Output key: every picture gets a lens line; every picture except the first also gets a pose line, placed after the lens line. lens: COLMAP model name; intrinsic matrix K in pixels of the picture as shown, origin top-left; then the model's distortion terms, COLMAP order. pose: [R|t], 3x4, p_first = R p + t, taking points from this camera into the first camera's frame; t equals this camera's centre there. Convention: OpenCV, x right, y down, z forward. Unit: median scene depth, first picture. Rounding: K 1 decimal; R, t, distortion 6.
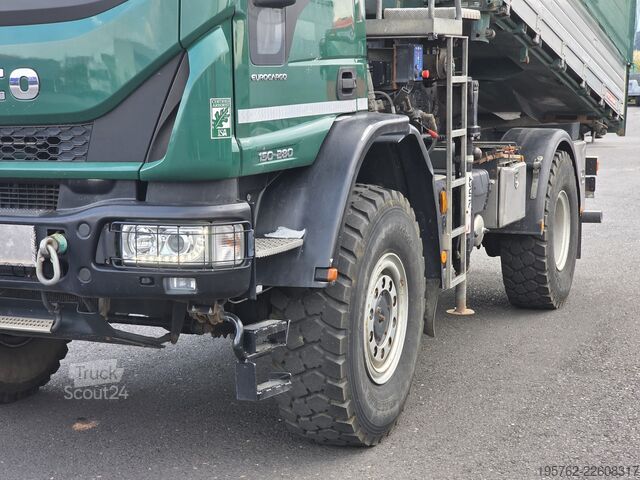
lens RADIAL K [[1223.5, 0, 319.8], [0, 1223.5, 241.0], [0, 0, 1]] dist [-0.027672, 0.083726]
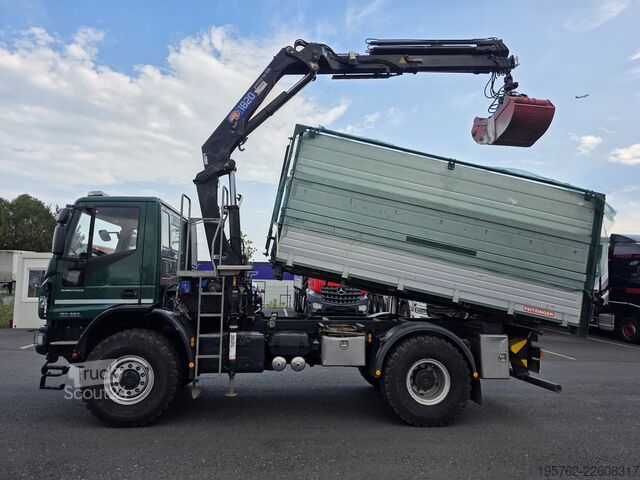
lens RADIAL K [[427.6, 0, 319.6], [0, 427.6, 239.8], [0, 0, 1]] dist [0.038483, -0.001834]
pose [[0.463204, -0.078788, -0.882743, 1.358588], [-0.133365, 0.978502, -0.157316, -0.178205], [0.876160, 0.190596, 0.442738, 1.061324]]
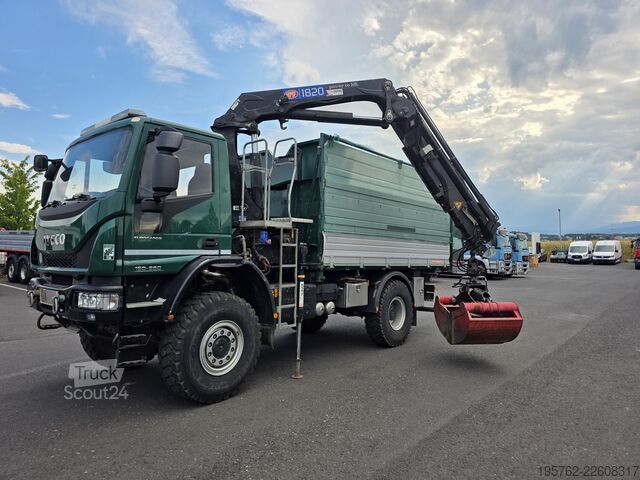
lens RADIAL K [[422.1, 0, 311.3], [0, 422.1, 232.6], [0, 0, 1]] dist [0.095377, -0.001311]
pose [[0.946995, 0.007603, -0.321158, 0.593667], [-0.067377, 0.982184, -0.175425, -0.009147], [0.314103, 0.187765, 0.930636, 0.261082]]
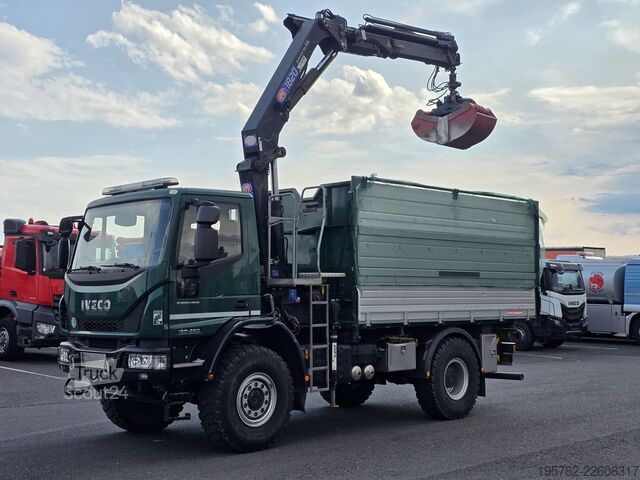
lens RADIAL K [[848.5, 0, 321.6], [0, 848.5, 249.6], [0, 0, 1]] dist [0.160615, -0.026339]
pose [[0.928578, -0.012417, -0.370930, 0.985636], [-0.053825, 0.984369, -0.167695, 0.056695], [0.367214, 0.175683, 0.913394, -0.701724]]
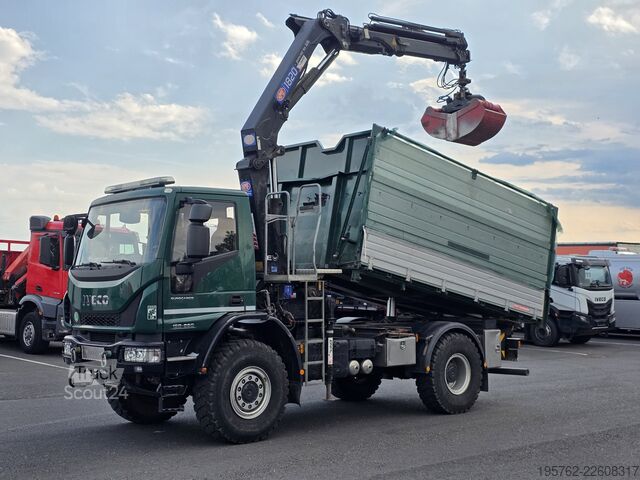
lens RADIAL K [[848.5, 0, 321.6], [0, 848.5, 249.6], [0, 0, 1]] dist [0.160615, -0.026339]
pose [[0.909746, -0.010908, -0.415023, 1.113164], [-0.060903, 0.985334, -0.159400, 0.053226], [0.410675, 0.170289, 0.895739, -0.695303]]
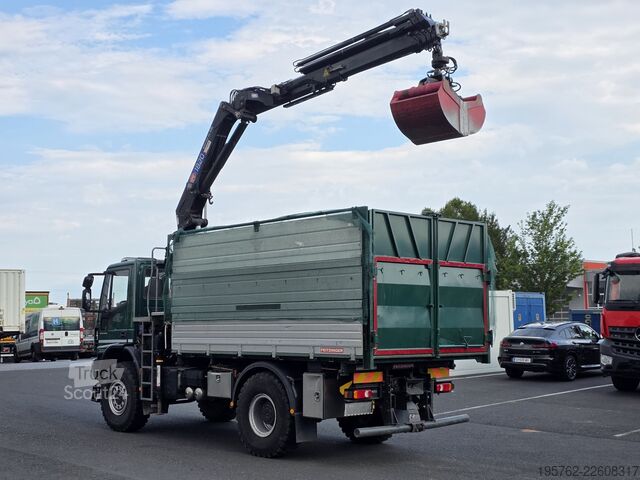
lens RADIAL K [[848.5, 0, 321.6], [0, 848.5, 249.6], [0, 0, 1]] dist [0.160615, -0.026339]
pose [[-0.397114, -0.072012, -0.914940, 2.714693], [-0.110087, 0.993457, -0.030411, -0.455727], [0.911143, 0.088646, -0.402443, 3.117765]]
